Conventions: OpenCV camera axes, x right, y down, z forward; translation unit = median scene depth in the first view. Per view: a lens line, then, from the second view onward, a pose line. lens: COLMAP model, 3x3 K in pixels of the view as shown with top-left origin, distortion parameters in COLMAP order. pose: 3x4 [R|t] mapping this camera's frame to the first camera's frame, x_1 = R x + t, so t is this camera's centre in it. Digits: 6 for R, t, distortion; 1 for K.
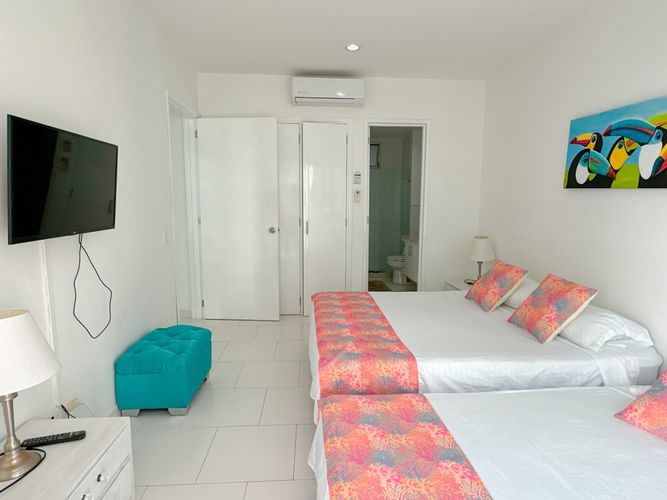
lens RADIAL K [[374.7, 0, 333.8], [0, 374.7, 249.5], [0, 0, 1]] dist [-0.002781, 0.004594]
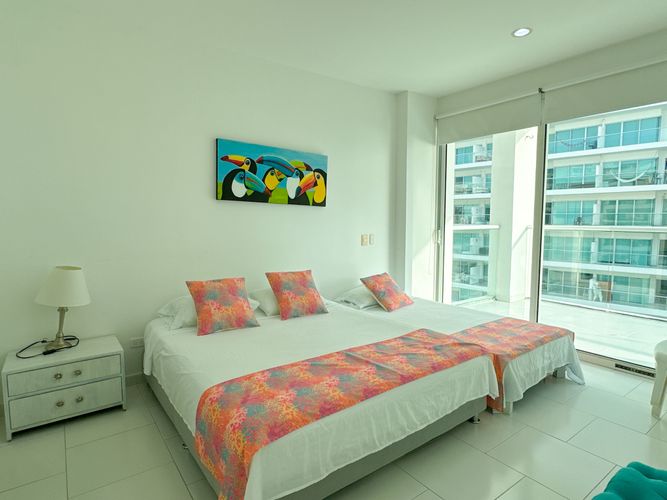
lens RADIAL K [[374.7, 0, 332.6], [0, 374.7, 251.0], [0, 0, 1]] dist [-0.002781, 0.004594]
pose [[-0.531989, -0.079361, 0.843024, -0.567045], [0.103994, 0.981937, 0.158064, -0.180313], [-0.840341, 0.171758, -0.514127, 1.527273]]
